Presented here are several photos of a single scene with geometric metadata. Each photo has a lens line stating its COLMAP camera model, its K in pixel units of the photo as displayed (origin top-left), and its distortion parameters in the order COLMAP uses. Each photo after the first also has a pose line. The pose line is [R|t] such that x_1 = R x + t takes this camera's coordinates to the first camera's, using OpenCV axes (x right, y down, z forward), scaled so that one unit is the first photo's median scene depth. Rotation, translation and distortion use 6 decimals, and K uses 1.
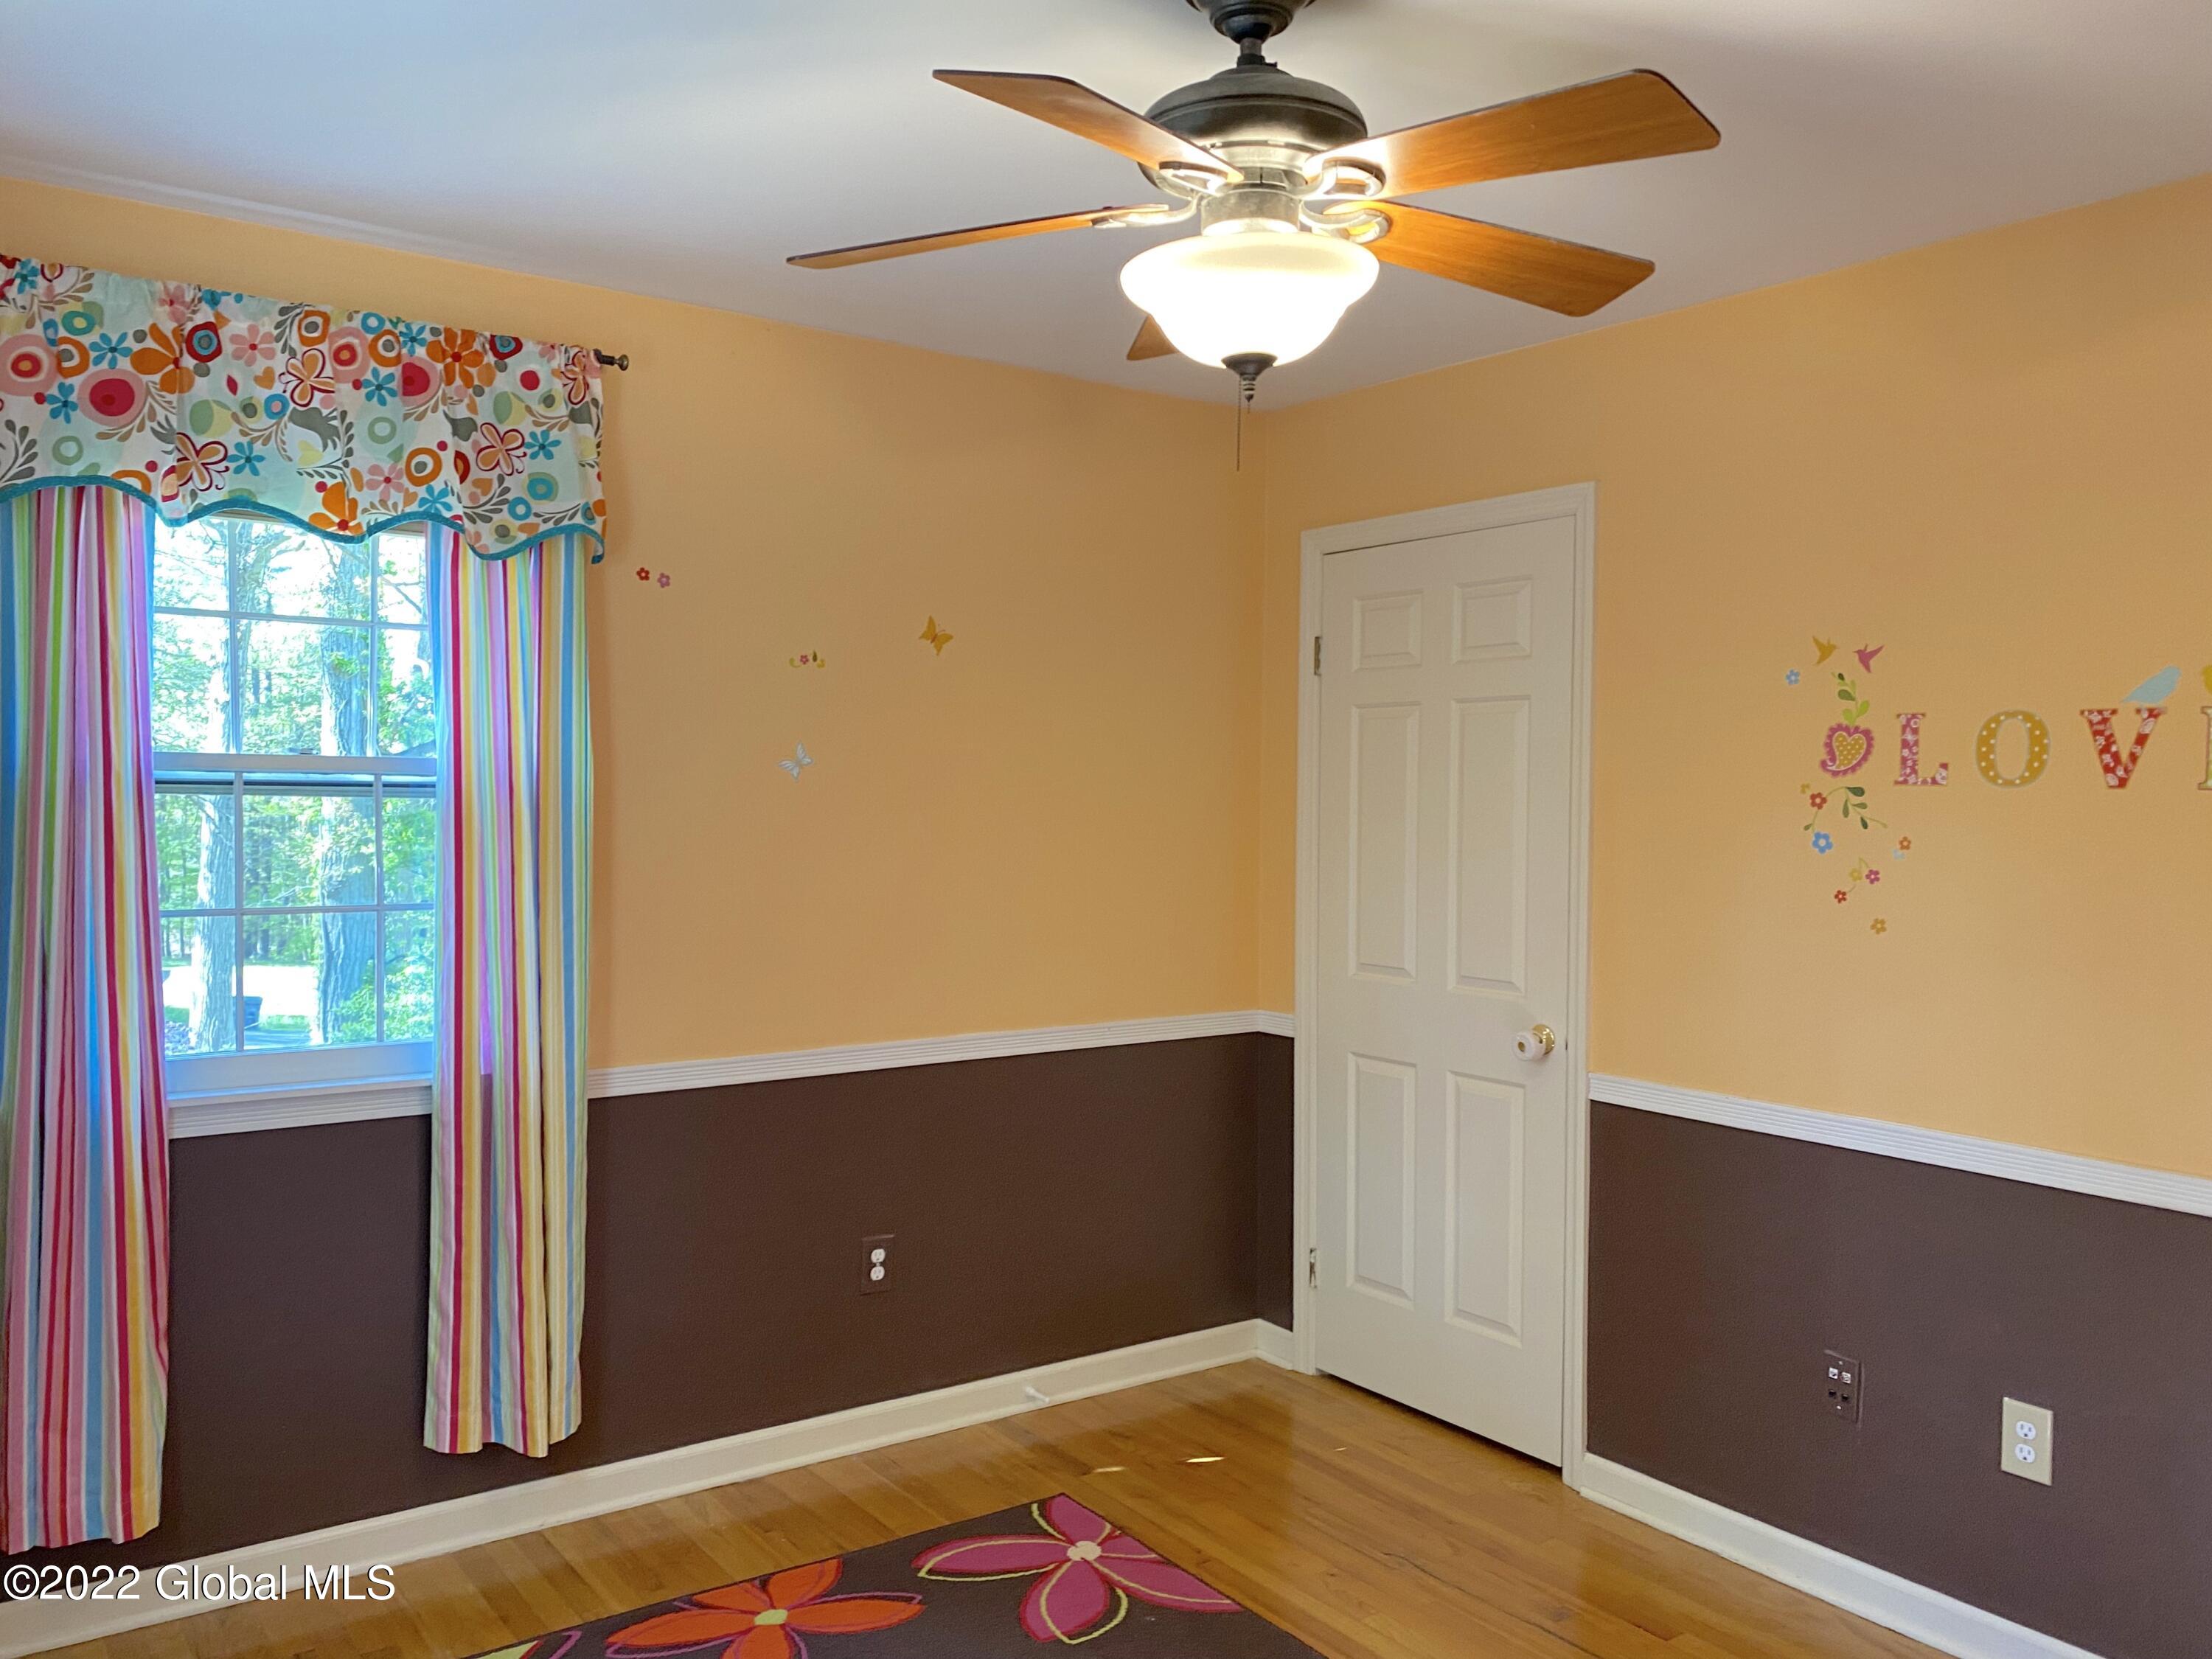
lens RADIAL K [[1667.7, 0, 1119.8], [0, 1667.7, 826.0], [0, 0, 1]] dist [0.008027, 0.003204]
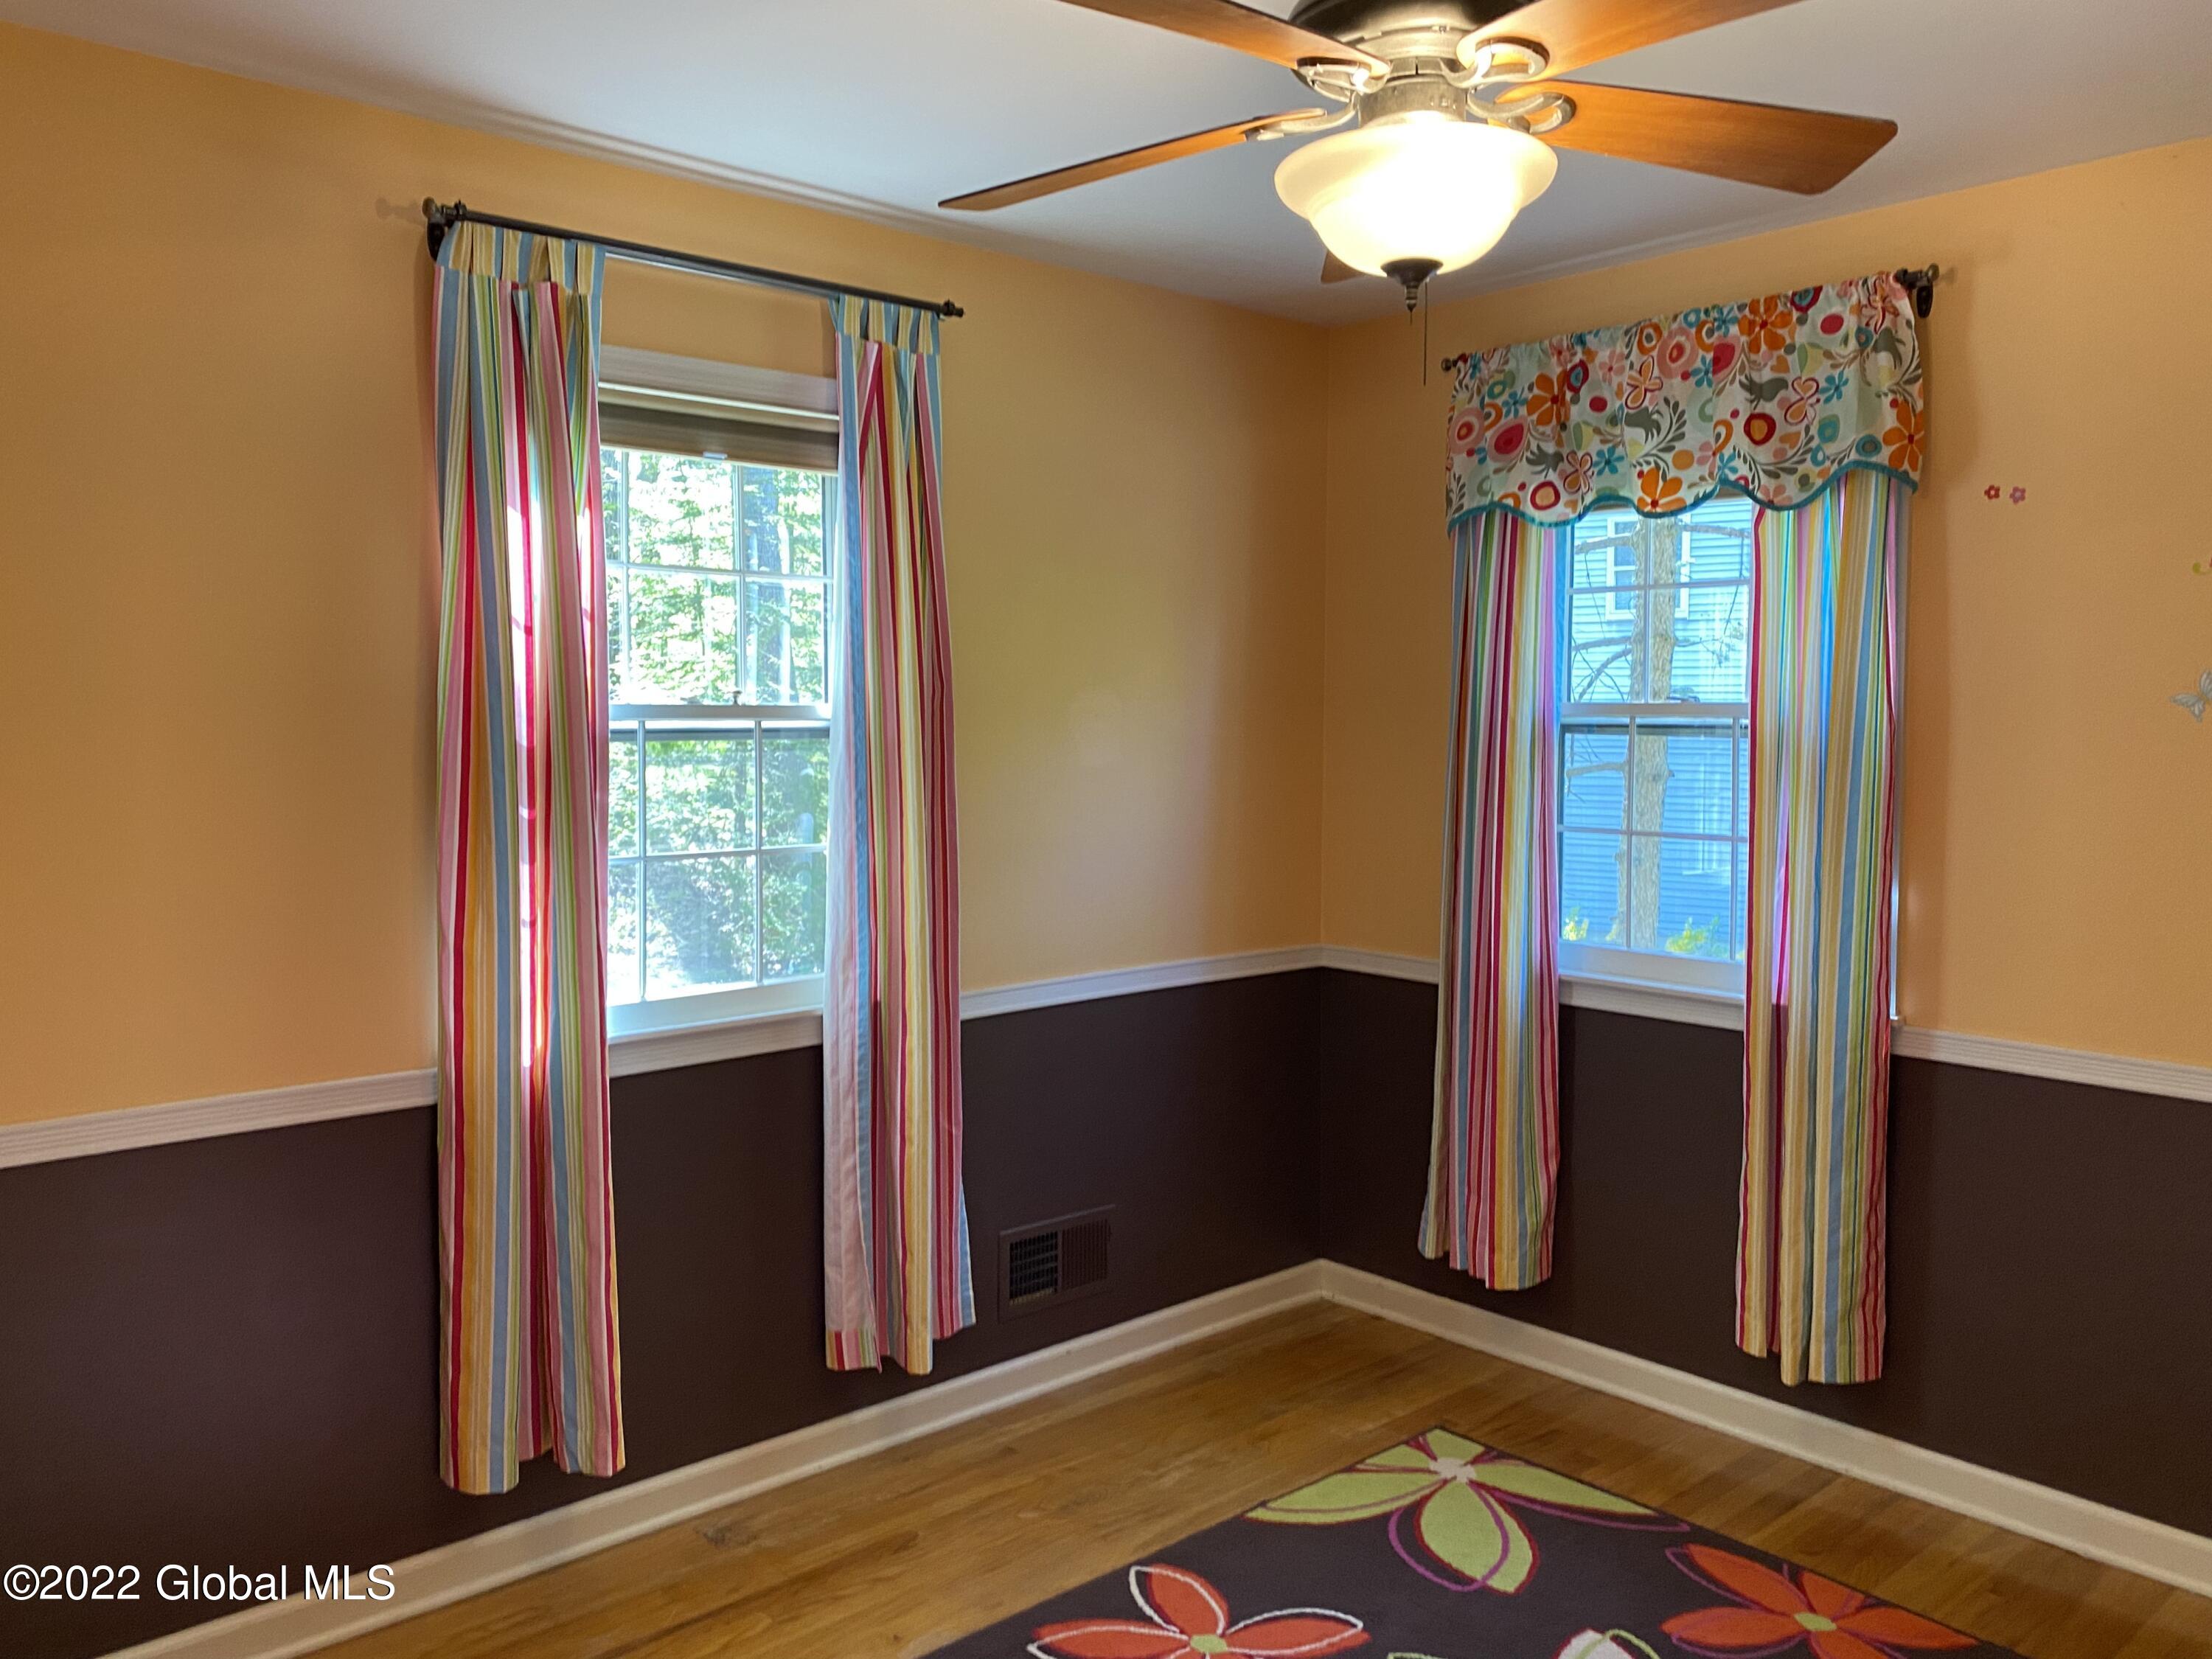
lens RADIAL K [[1728.0, 0, 1100.4], [0, 1728.0, 785.6], [0, 0, 1]] dist [0.011202, 0.003256]
pose [[0.107057, 0.030839, -0.993774, 0.680627], [-0.020712, 0.999371, 0.028781, -0.011044], [0.994037, 0.017502, 0.107629, 0.482165]]
